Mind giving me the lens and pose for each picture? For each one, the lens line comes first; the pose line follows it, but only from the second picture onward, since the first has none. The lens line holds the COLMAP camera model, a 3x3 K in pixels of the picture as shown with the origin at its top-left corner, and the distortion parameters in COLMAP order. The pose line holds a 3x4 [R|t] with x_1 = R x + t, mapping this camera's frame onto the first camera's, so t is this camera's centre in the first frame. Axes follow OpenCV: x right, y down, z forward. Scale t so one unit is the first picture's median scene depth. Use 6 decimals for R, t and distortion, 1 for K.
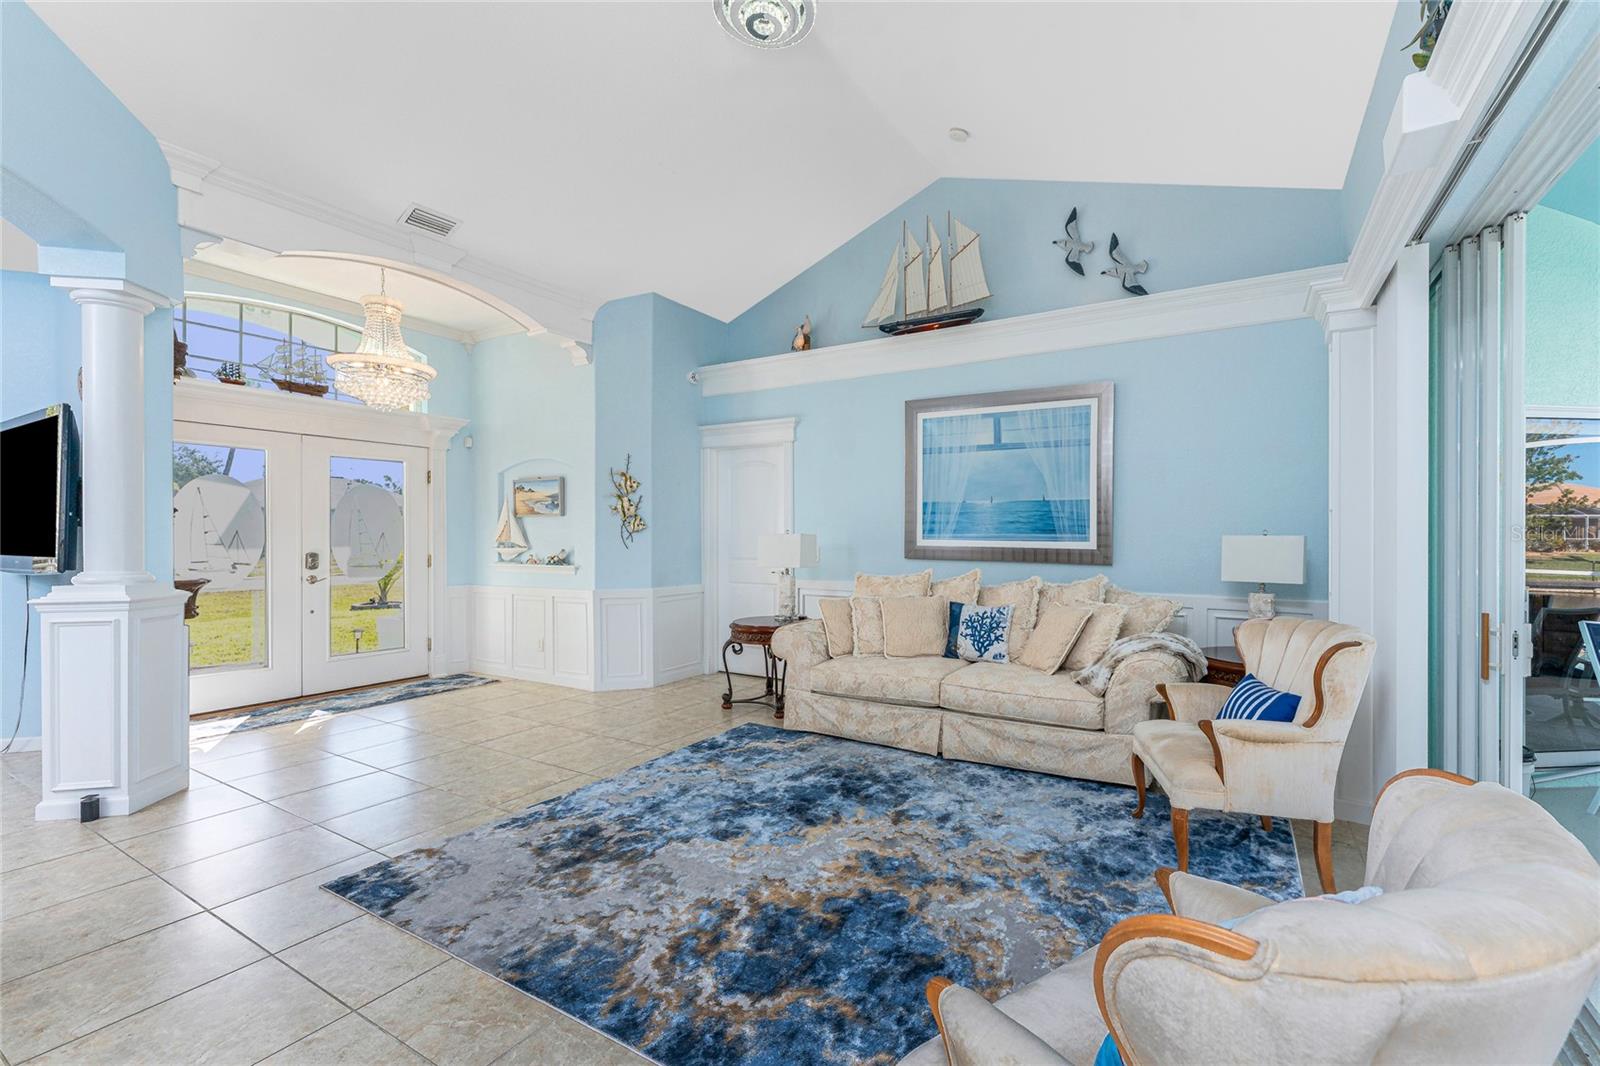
lens RADIAL K [[665.4, 0, 867.7], [0, 665.4, 537.0], [0, 0, 1]] dist [0.008224, -0.000066]
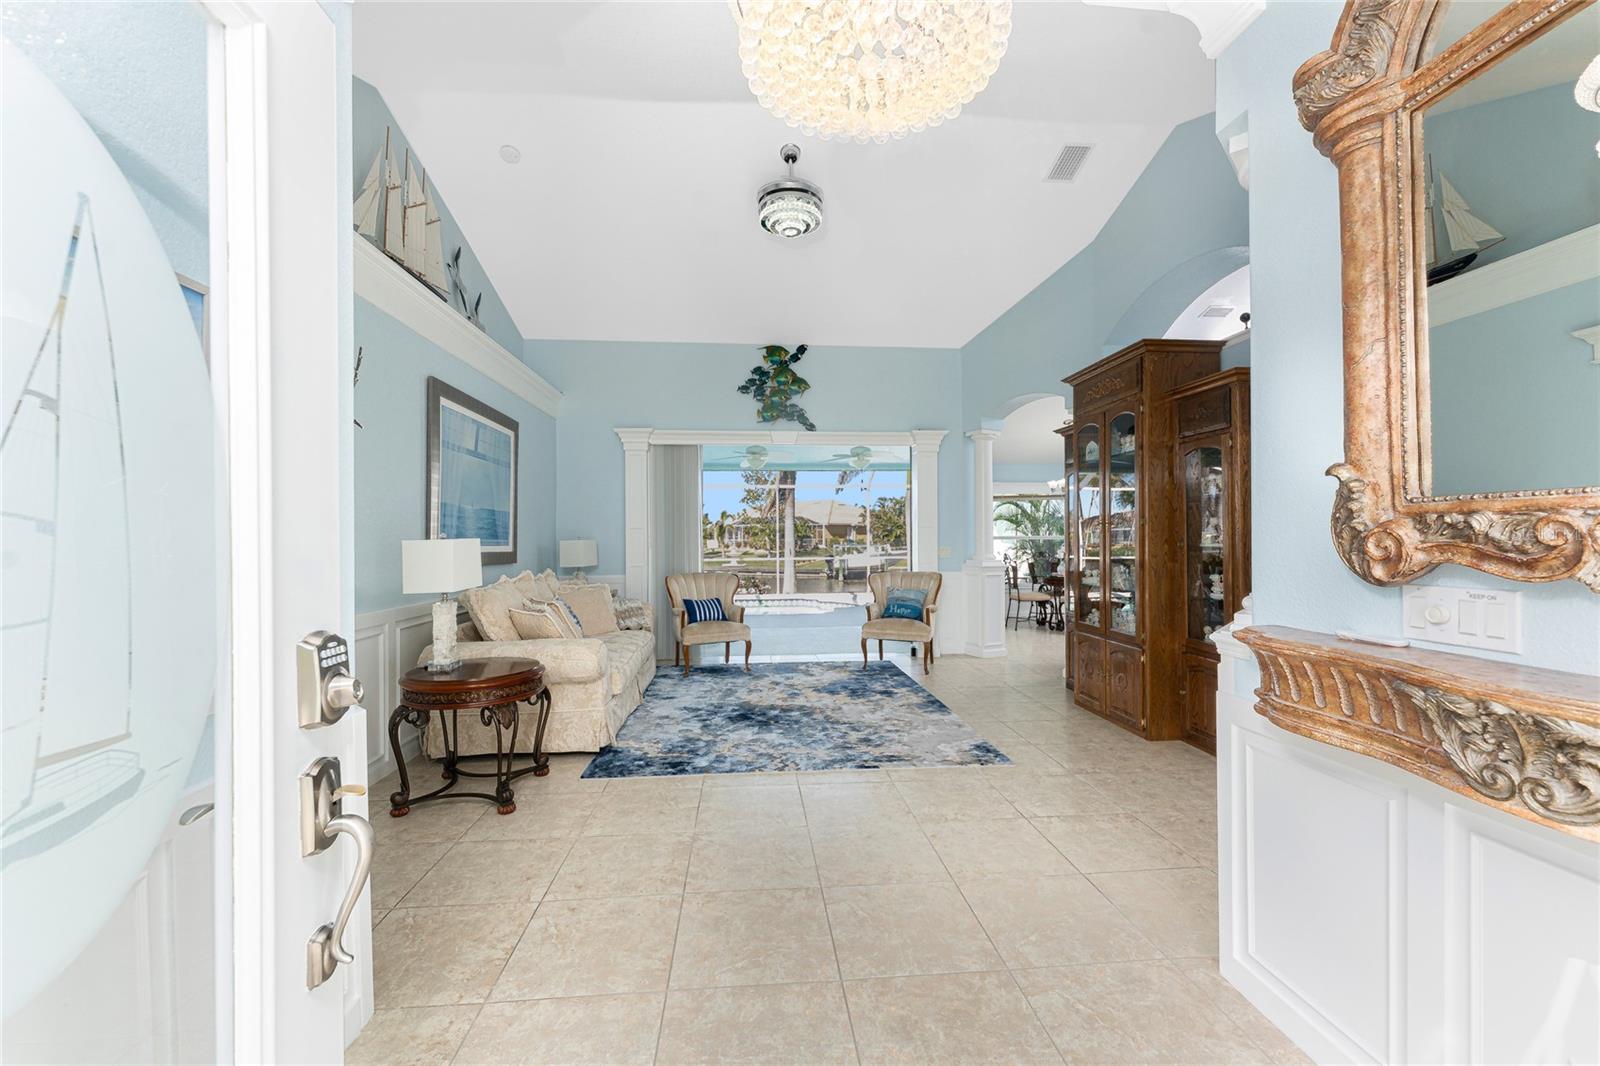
lens RADIAL K [[645.4, 0, 801.3], [0, 645.4, 535.6], [0, 0, 1]] dist [0.001831, 0.000161]
pose [[-0.559712, 0.006607, 0.828661, -0.932017], [0.007514, 0.999968, -0.002898, -0.003590], [-0.828653, 0.004604, -0.559743, 1.173670]]
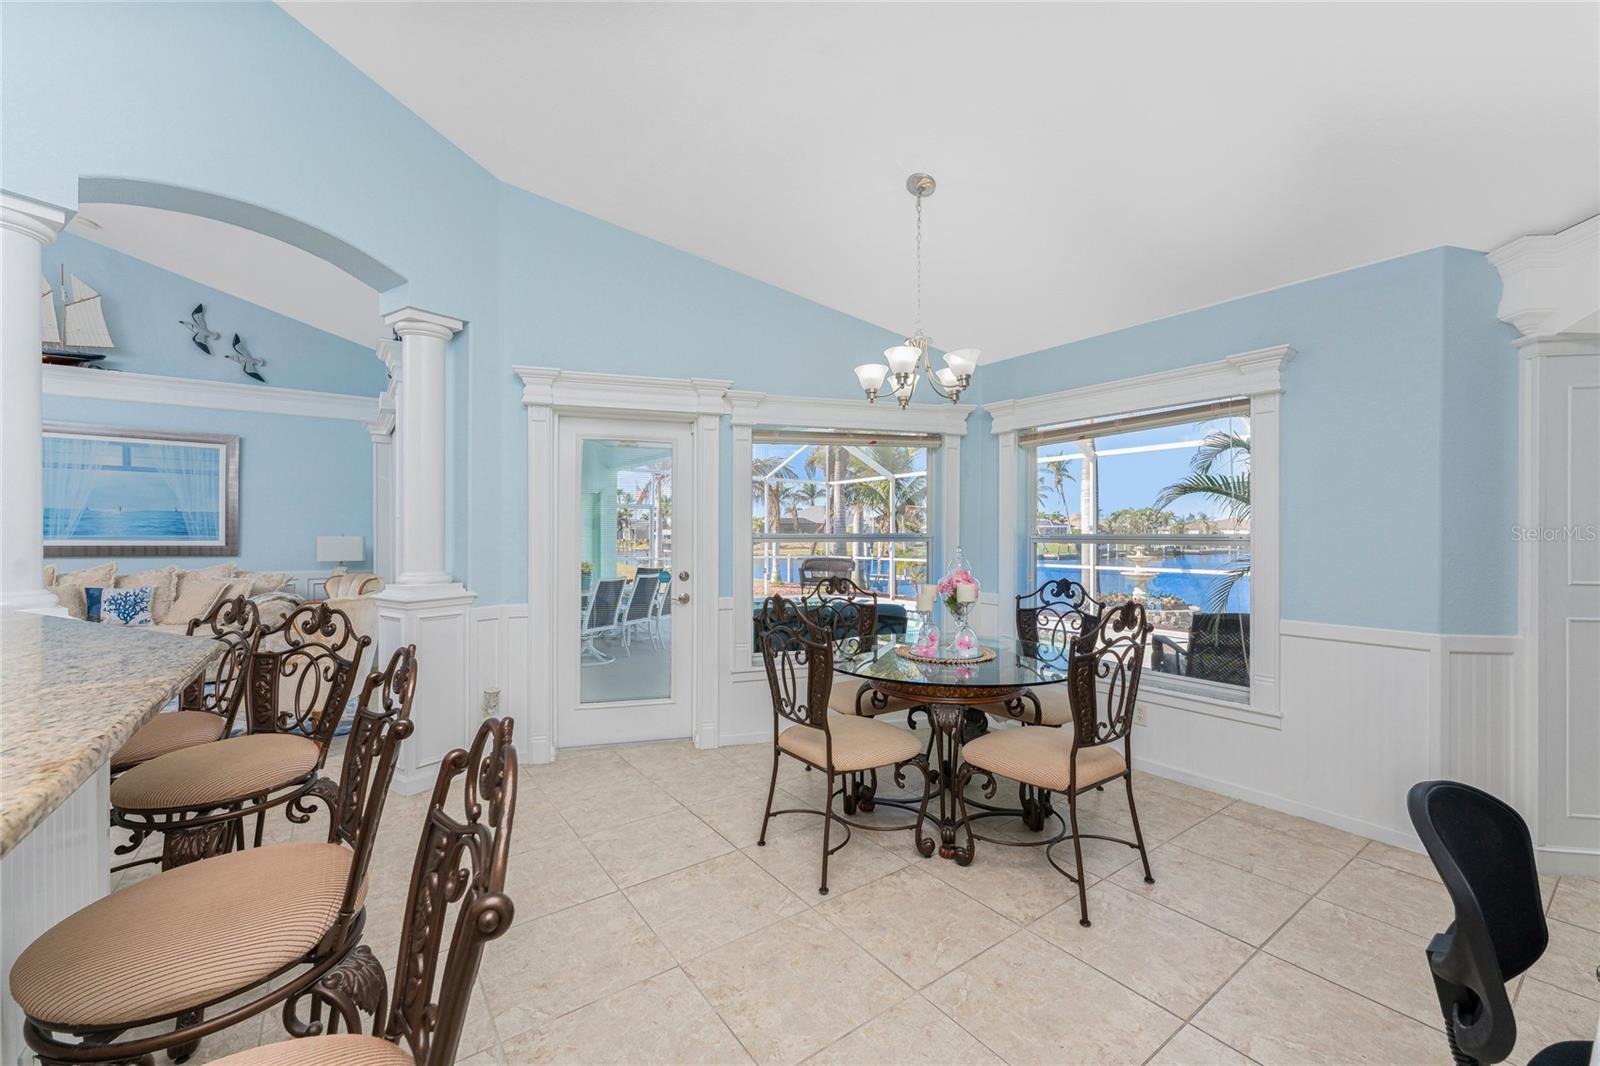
lens RADIAL K [[637.7, 0, 797.6], [0, 637.7, 536.3], [0, 0, 1]] dist [0.000605, 0.000588]
pose [[0.425264, -0.002381, 0.905066, -0.388405], [0.001366, 0.999997, 0.001989, -0.003536], [-0.905068, 0.000390, 0.425266, -0.738573]]
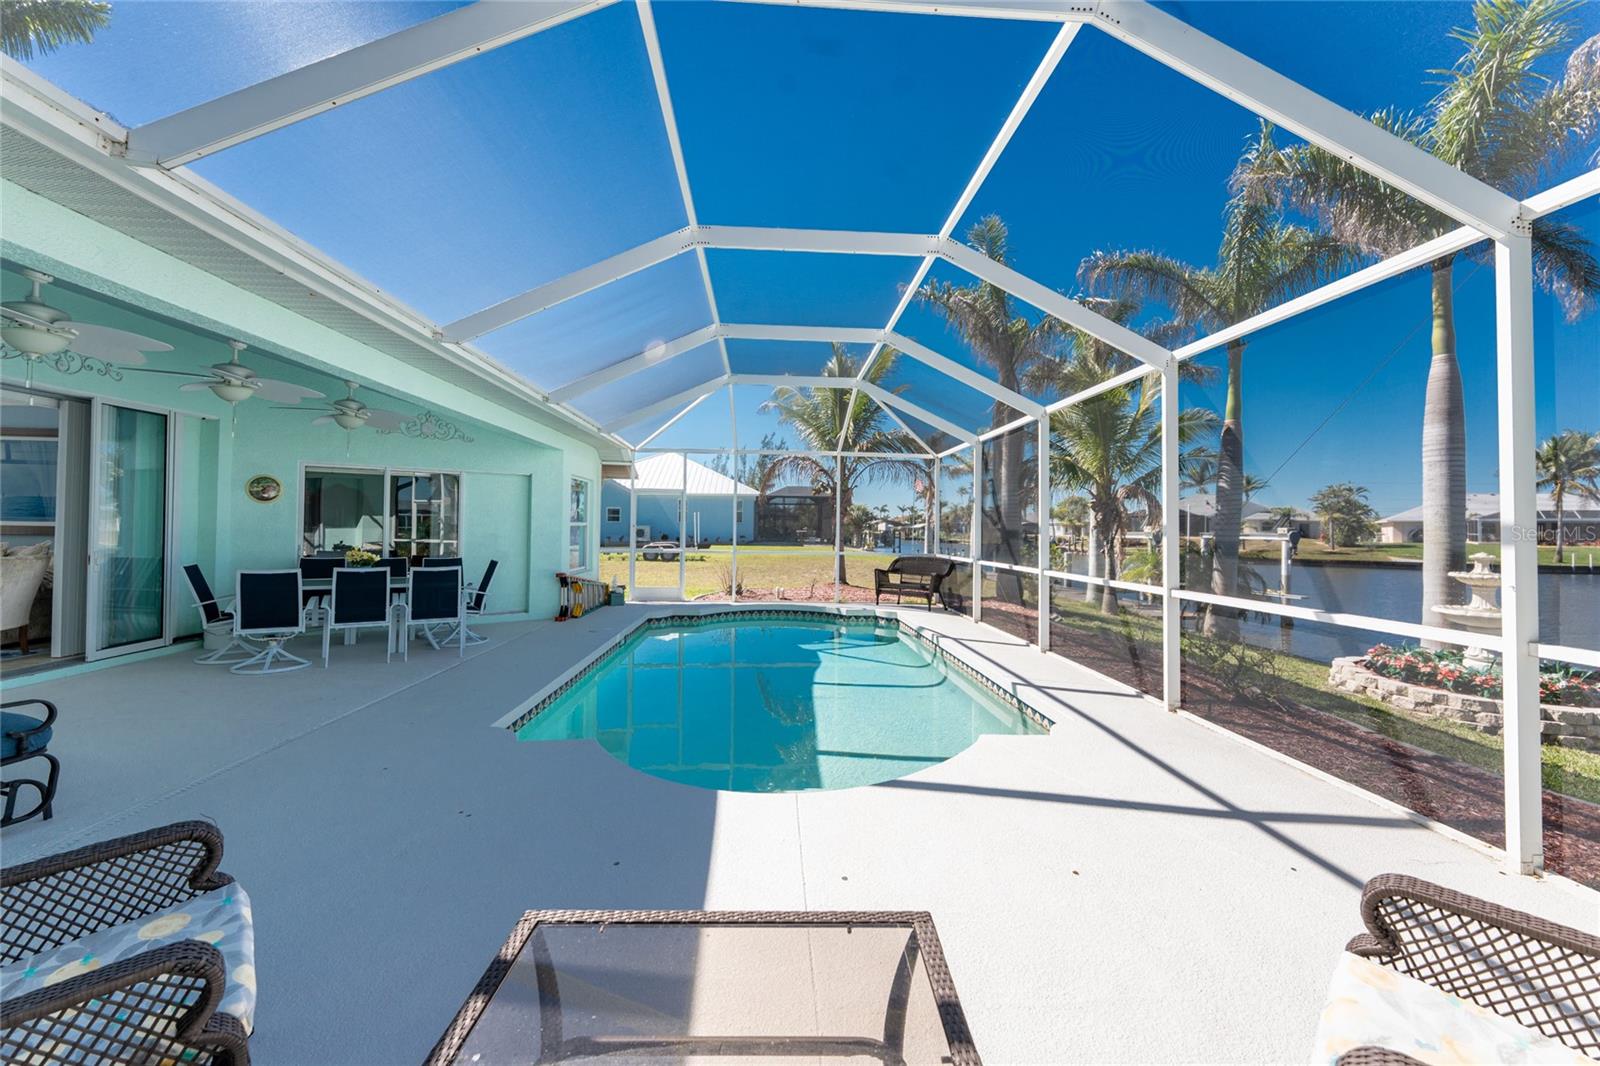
lens RADIAL K [[648.9, 0, 800.9], [0, 648.9, 511.2], [0, 0, 1]] dist [0.000494, 0.000173]
pose [[0.846300, 0.019808, 0.532338, 0.992807], [-0.007668, 0.999658, -0.025006, 0.006328], [-0.532652, 0.017081, 0.846162, -1.331302]]
